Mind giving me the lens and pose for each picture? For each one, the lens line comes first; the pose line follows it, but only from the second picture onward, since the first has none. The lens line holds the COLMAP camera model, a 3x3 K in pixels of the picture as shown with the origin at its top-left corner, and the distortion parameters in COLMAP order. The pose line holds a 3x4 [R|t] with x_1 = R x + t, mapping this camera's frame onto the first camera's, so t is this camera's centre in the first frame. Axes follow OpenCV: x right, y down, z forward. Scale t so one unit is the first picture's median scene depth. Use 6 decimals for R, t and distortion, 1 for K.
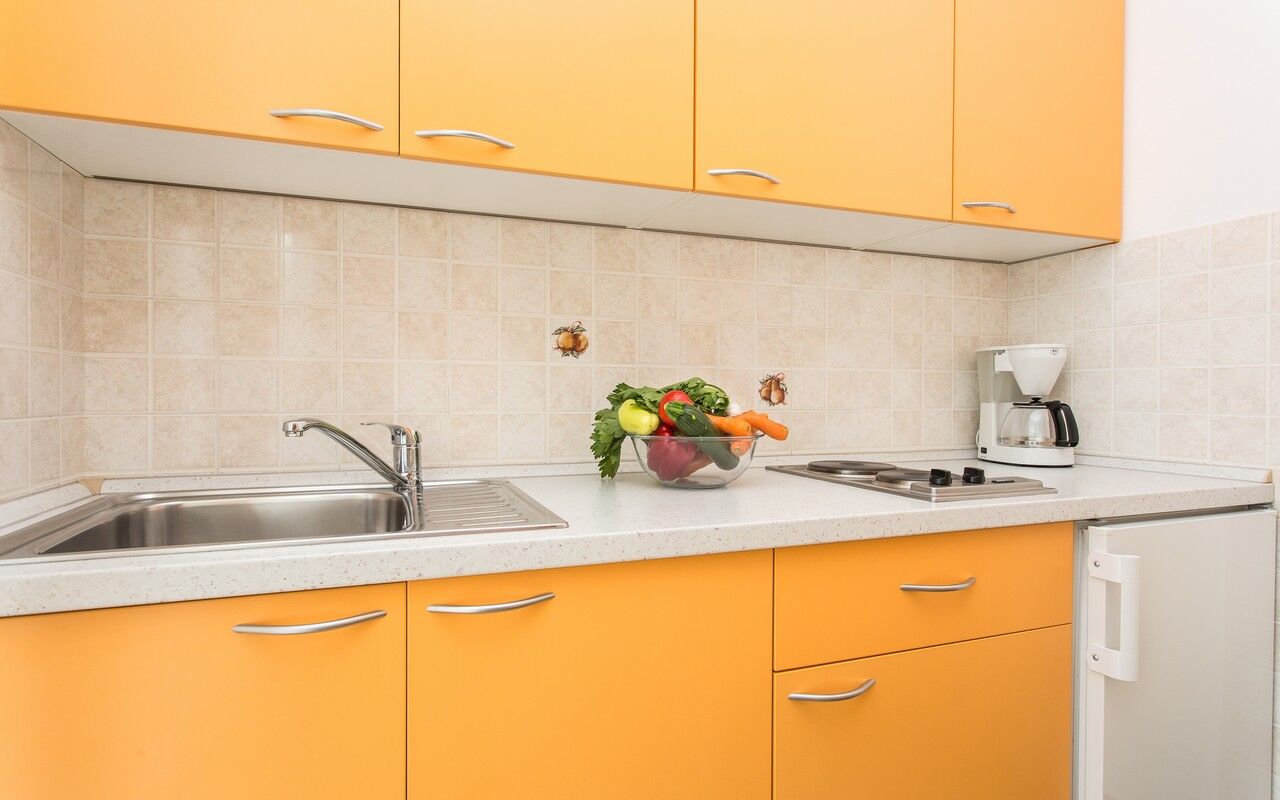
lens RADIAL K [[682.4, 0, 634.3], [0, 682.4, 395.8], [0, 0, 1]] dist [-0.003428, 0.002558]
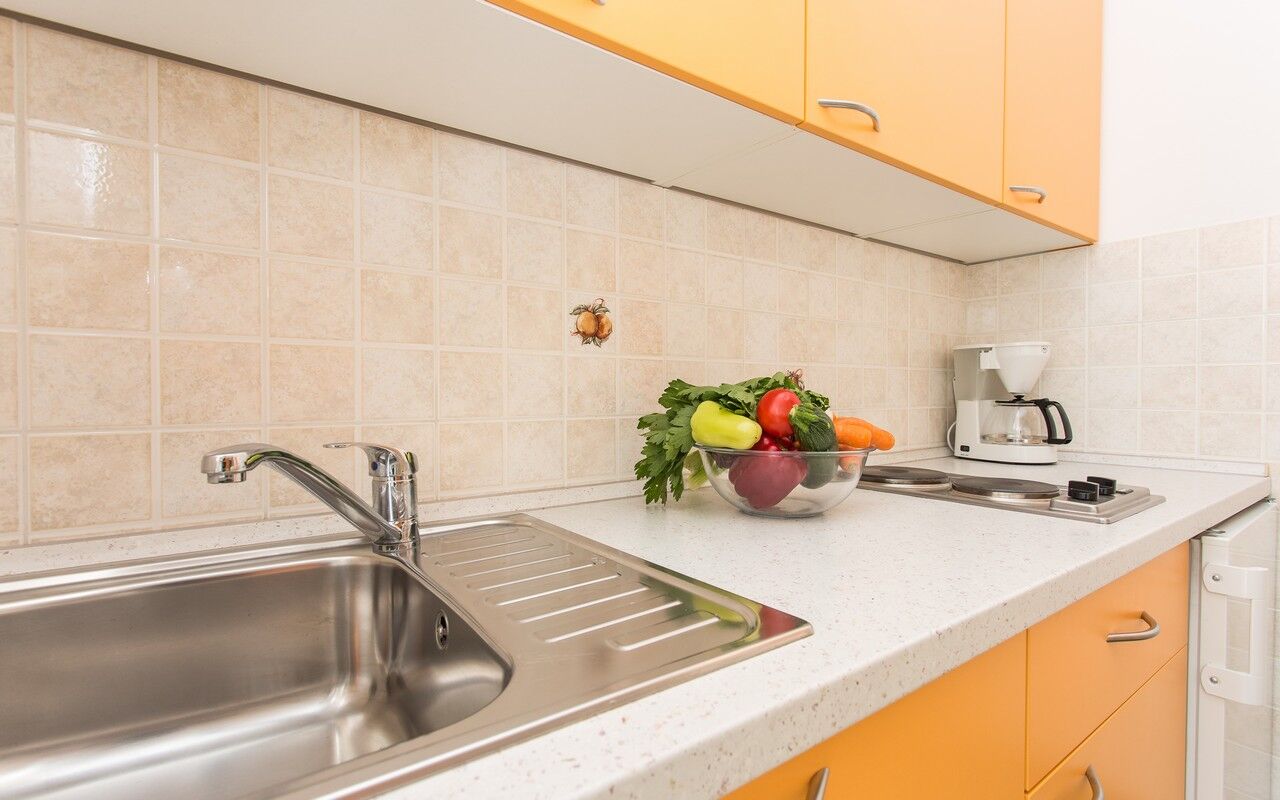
lens RADIAL K [[600.6, 0, 634.1], [0, 600.6, 398.0], [0, 0, 1]] dist [0.000101, 0.002219]
pose [[0.963784, -0.005931, 0.266618, -0.231603], [0.003919, 0.999960, 0.008077, -0.003357], [-0.266655, -0.006739, 0.963768, 0.349828]]
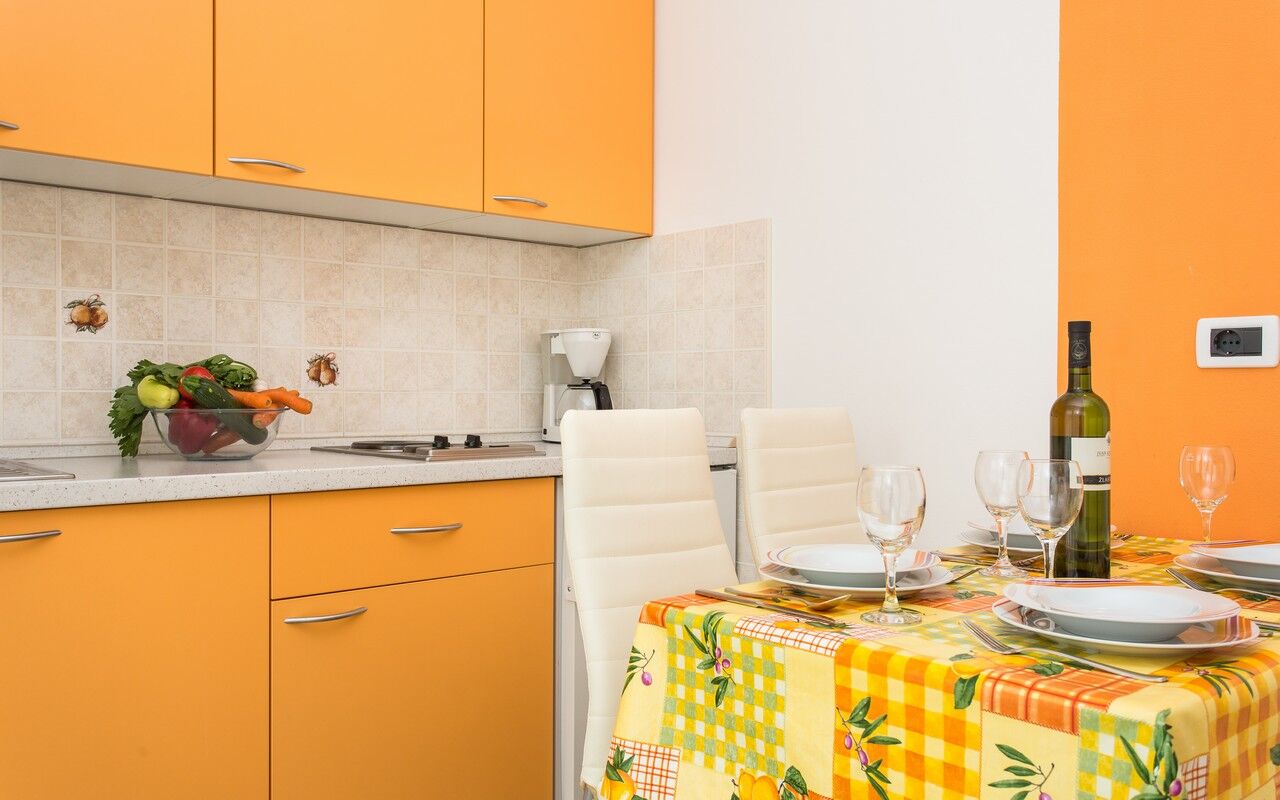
lens RADIAL K [[1052.8, 0, 629.0], [0, 1052.8, 396.2], [0, 0, 1]] dist [0.012702, 0.001070]
pose [[0.937067, -0.002386, 0.349142, 0.100840], [0.002446, 0.999997, 0.000271, 0.033755], [-0.349141, 0.000600, 0.937070, -0.640704]]
